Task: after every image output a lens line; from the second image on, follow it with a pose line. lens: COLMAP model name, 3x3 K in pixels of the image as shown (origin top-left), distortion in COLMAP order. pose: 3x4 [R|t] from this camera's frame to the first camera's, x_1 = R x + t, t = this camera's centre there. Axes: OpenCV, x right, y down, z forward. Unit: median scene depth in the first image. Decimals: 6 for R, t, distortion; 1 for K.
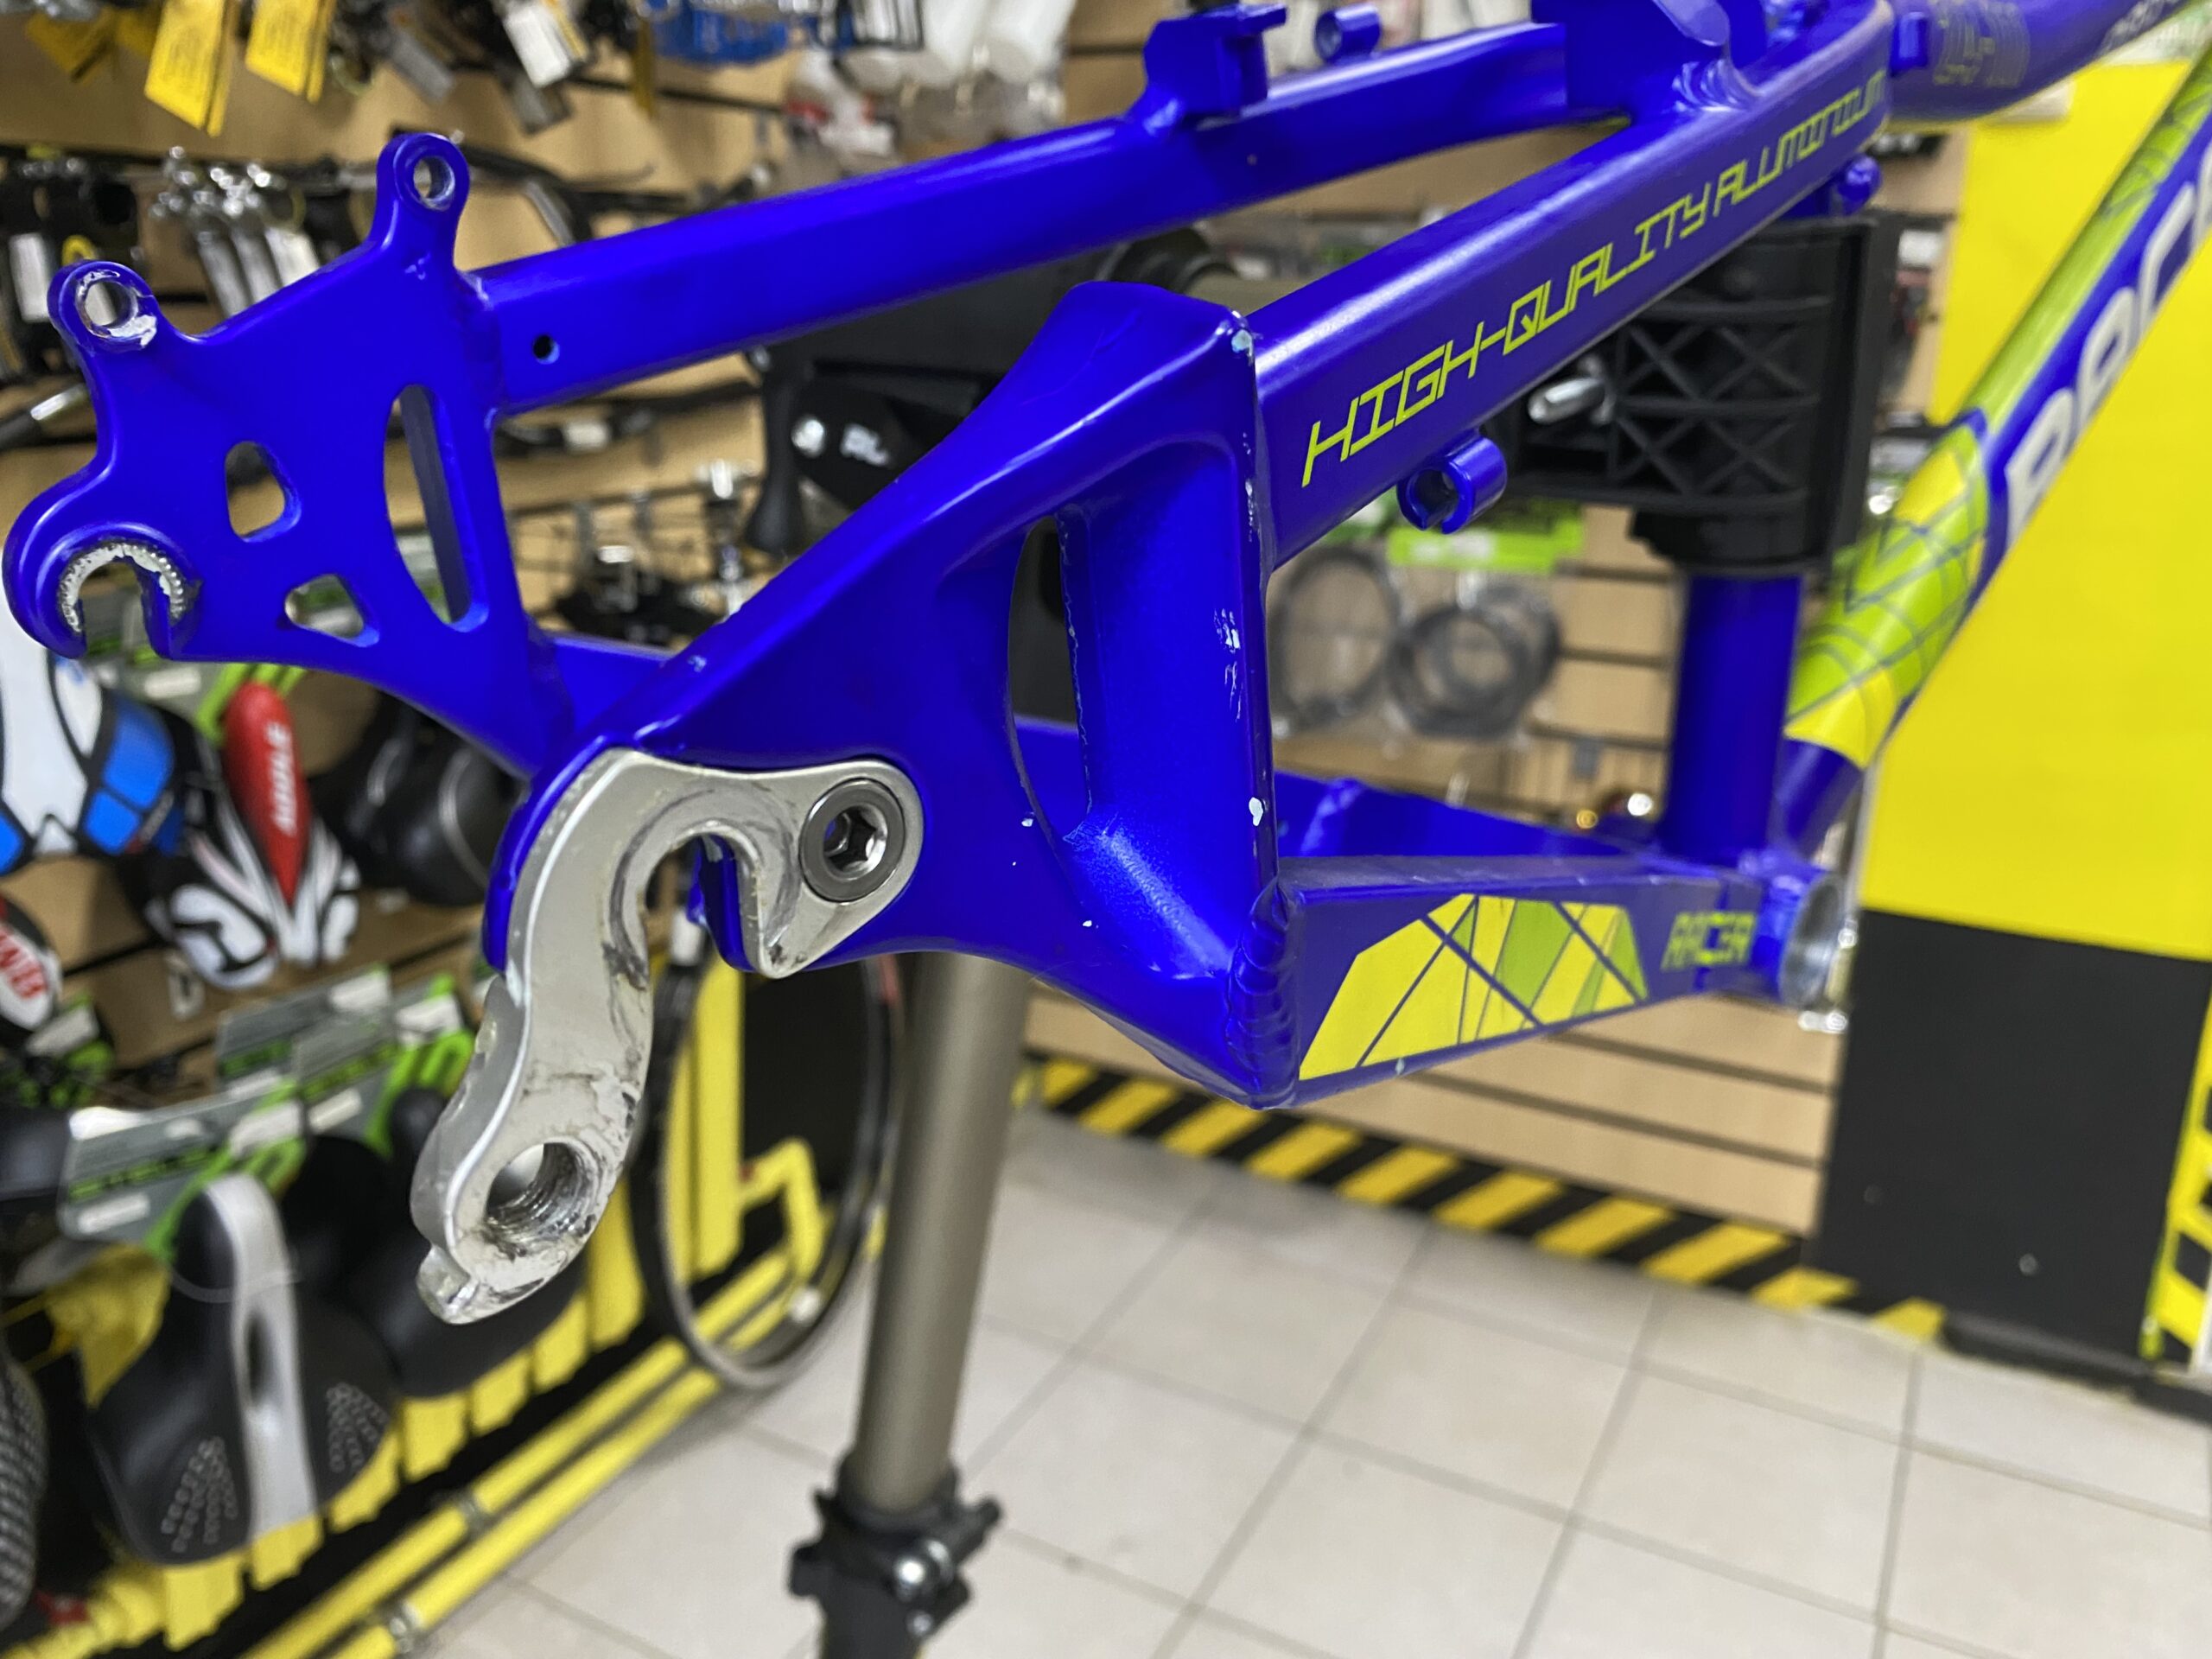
lens RADIAL K [[1719.8, 0, 1133.8], [0, 1719.8, 822.4], [0, 0, 1]] dist [-0.000362, -0.001939]
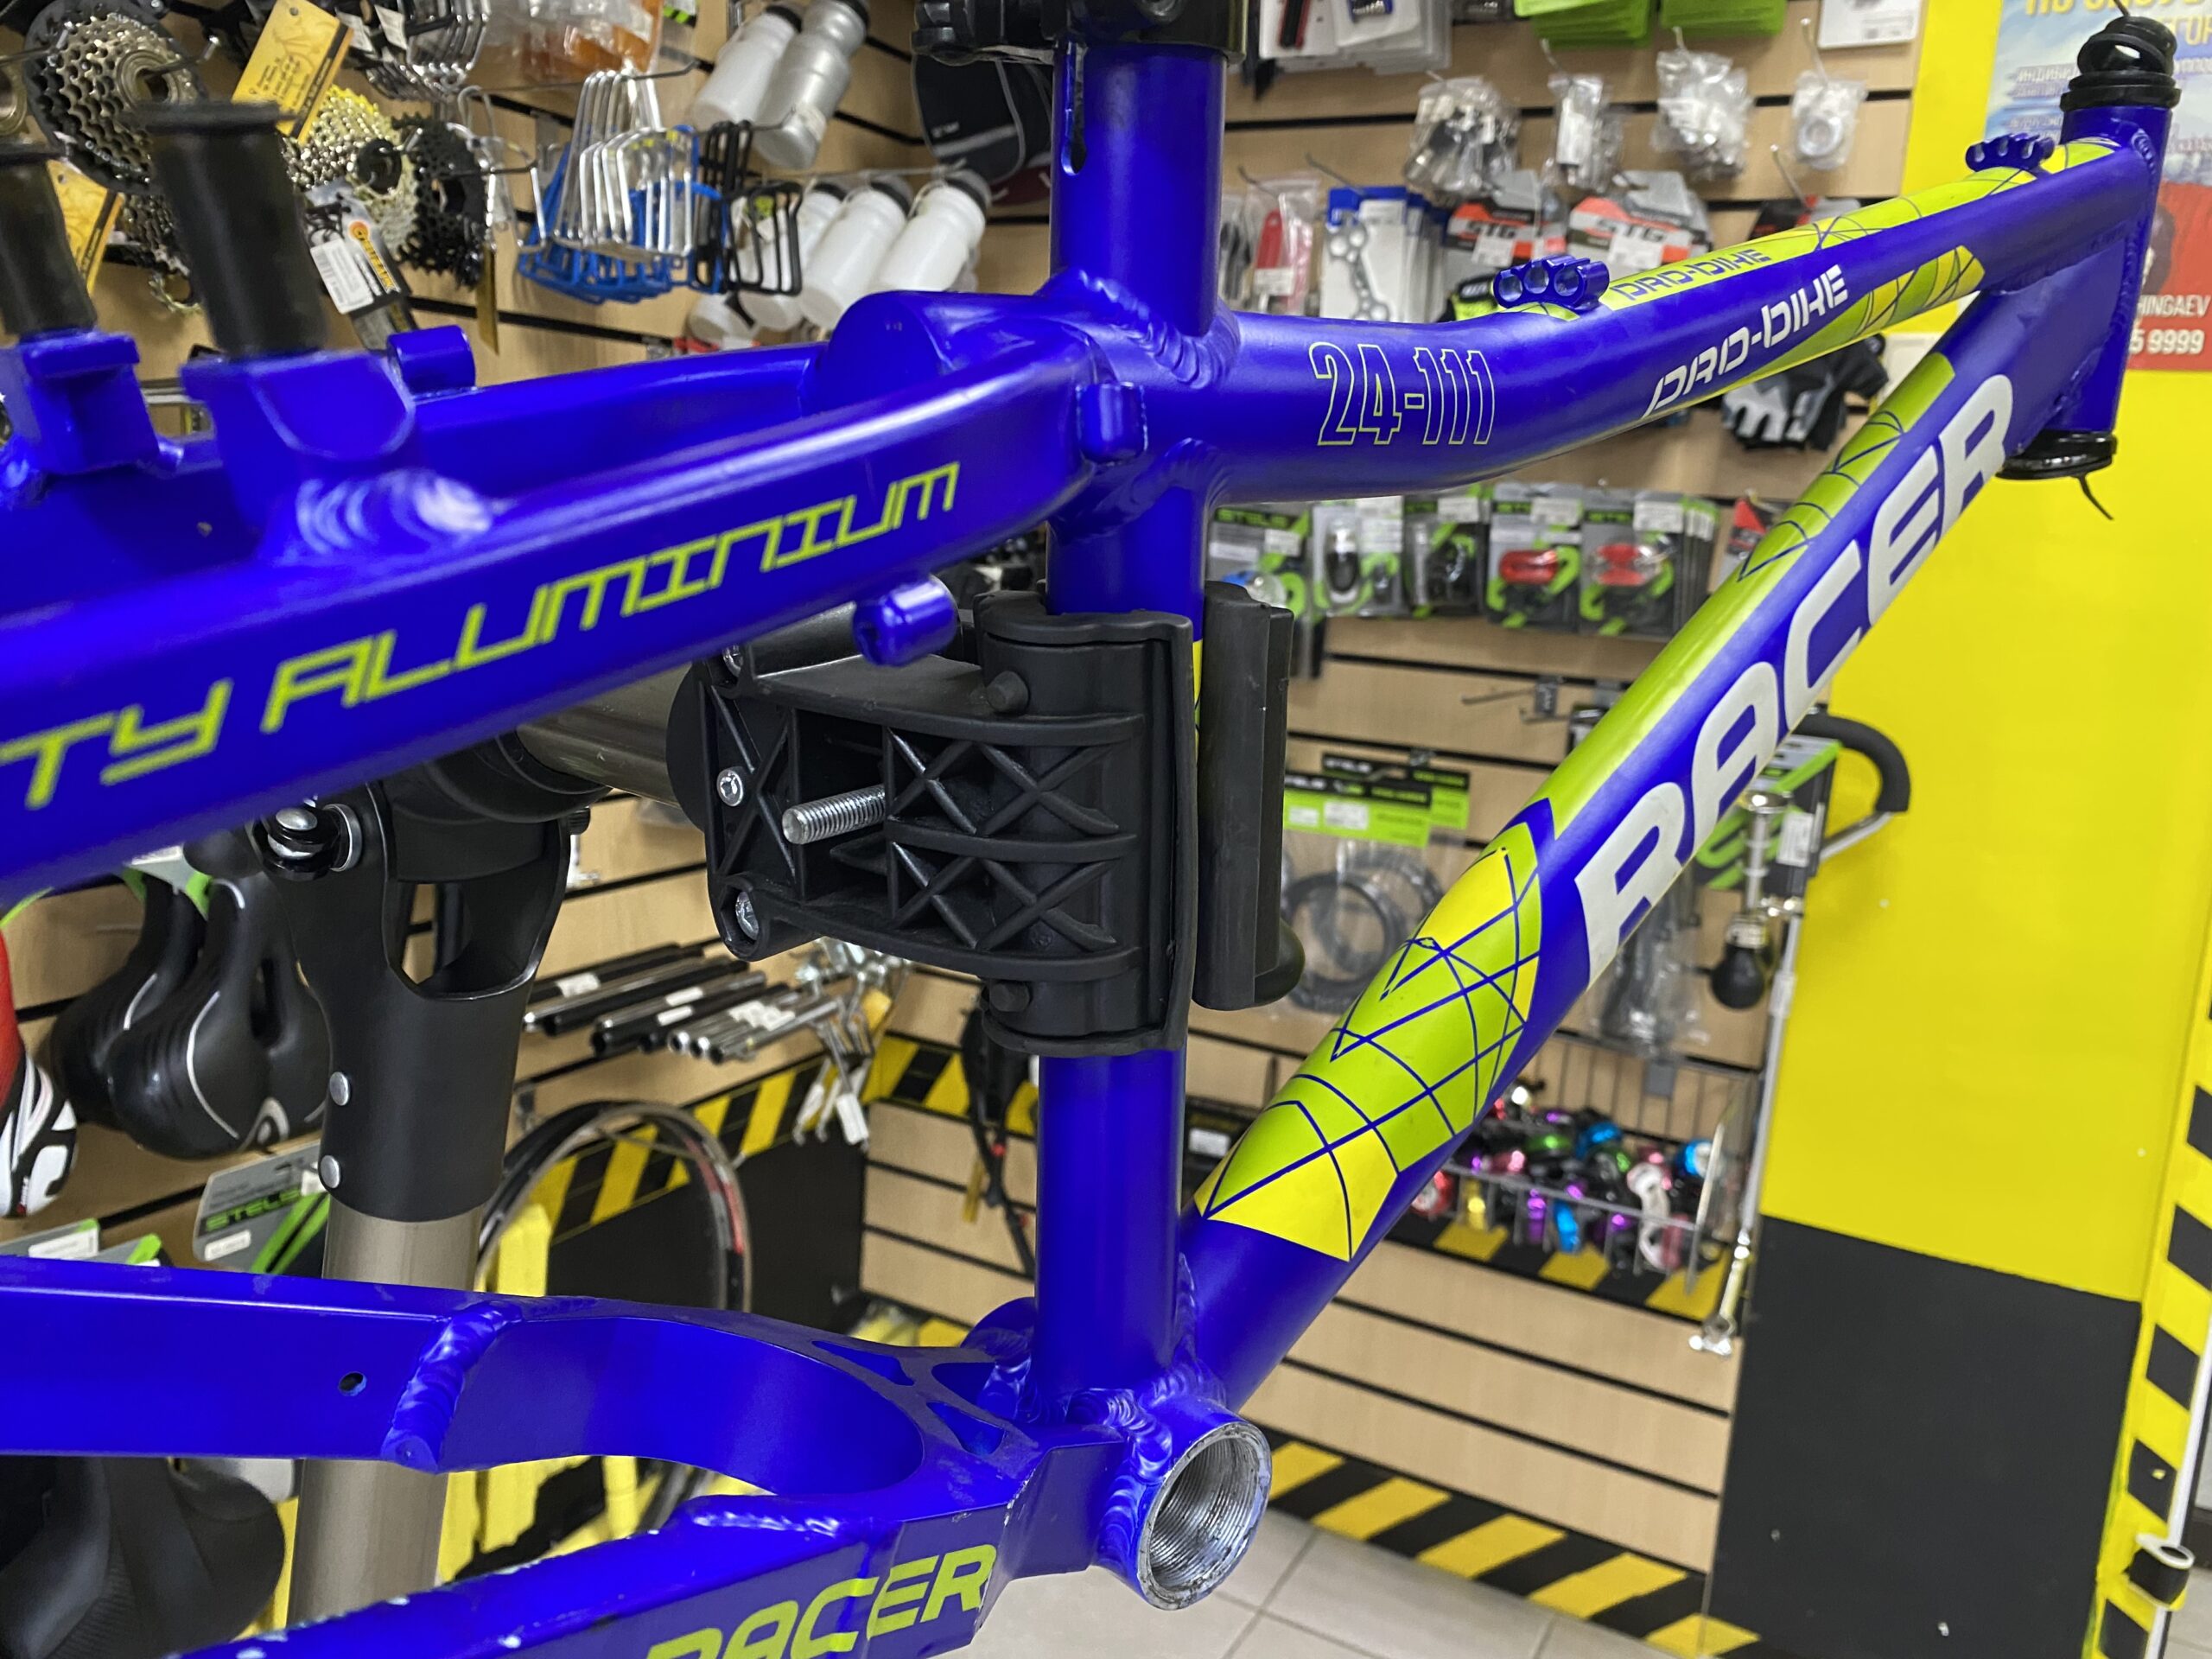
lens RADIAL K [[1698.1, 0, 1117.4], [0, 1698.1, 806.8], [0, 0, 1]] dist [0.003727, -0.004790]
pose [[0.998386, 0.051928, -0.022991, 0.089103], [-0.054432, 0.990457, -0.126621, -0.036364], [0.016197, 0.127668, 0.991685, 0.056016]]
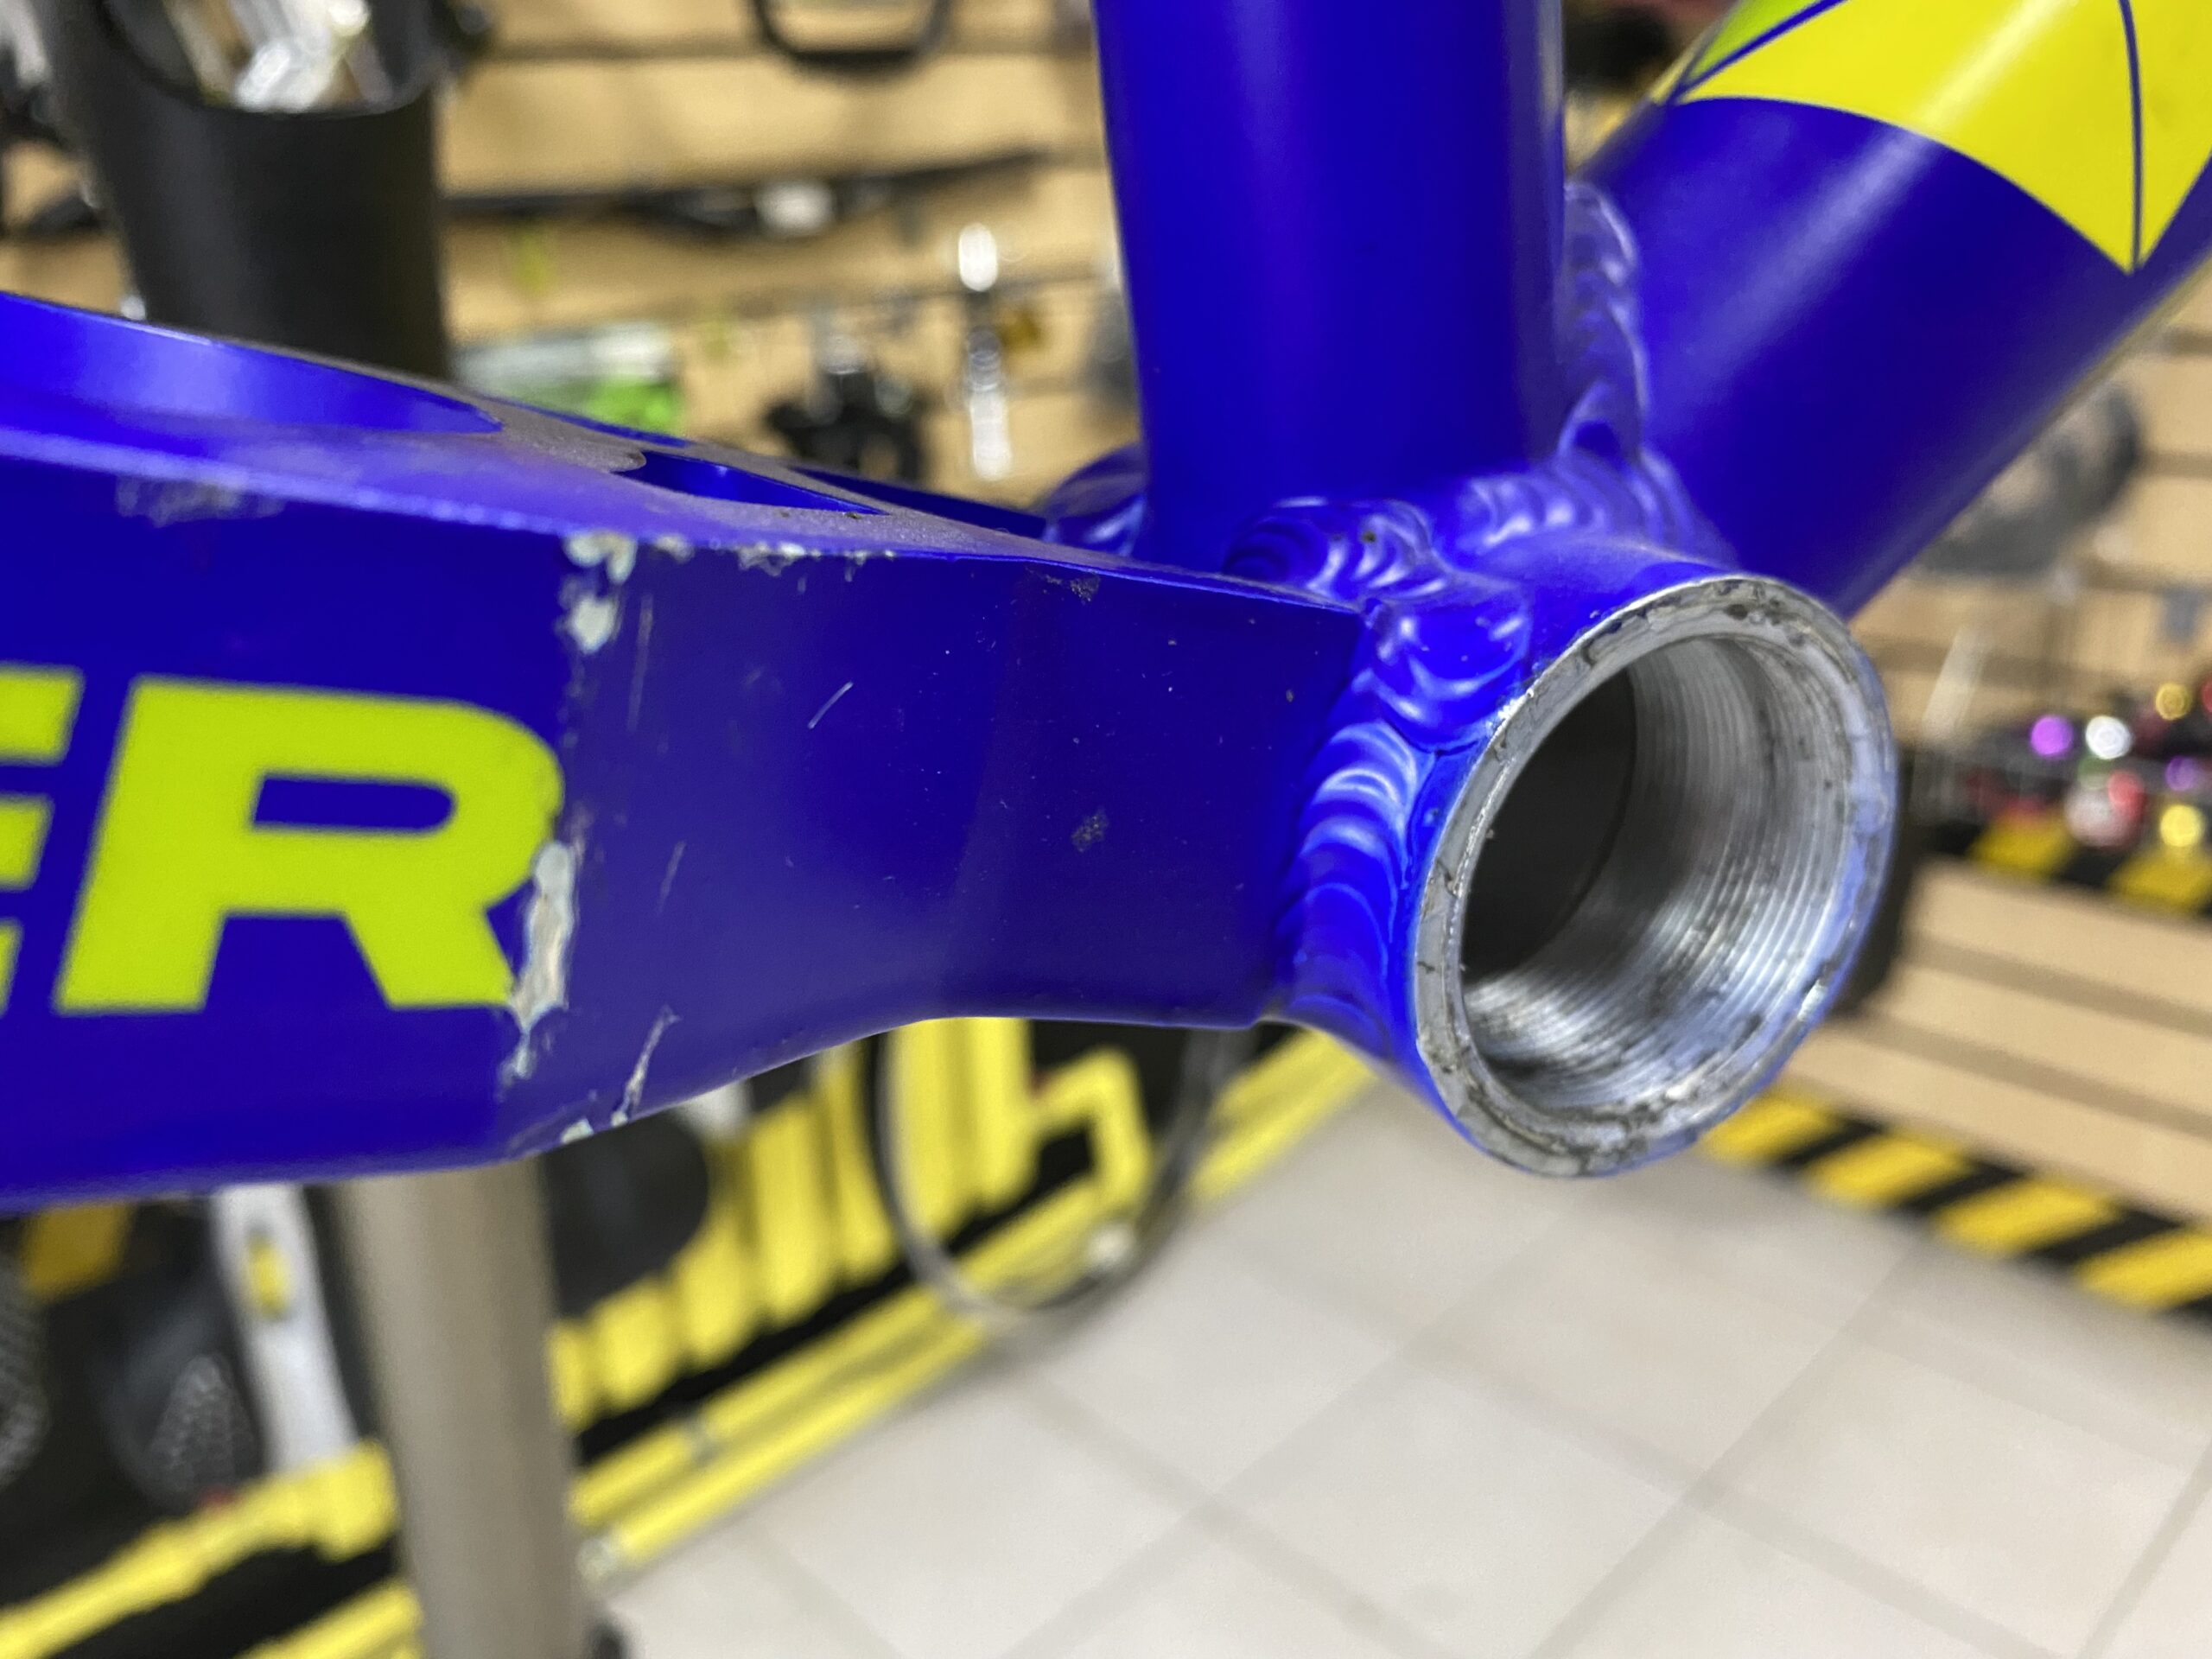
lens RADIAL K [[1756.1, 0, 1106.0], [0, 1756.1, 829.5], [0, 0, 1]] dist [-0.004430, -0.003592]
pose [[0.941291, 0.040568, -0.335150, 0.100728], [-0.019575, 0.997642, 0.065780, 0.011751], [0.337029, -0.055358, 0.939866, 0.191372]]
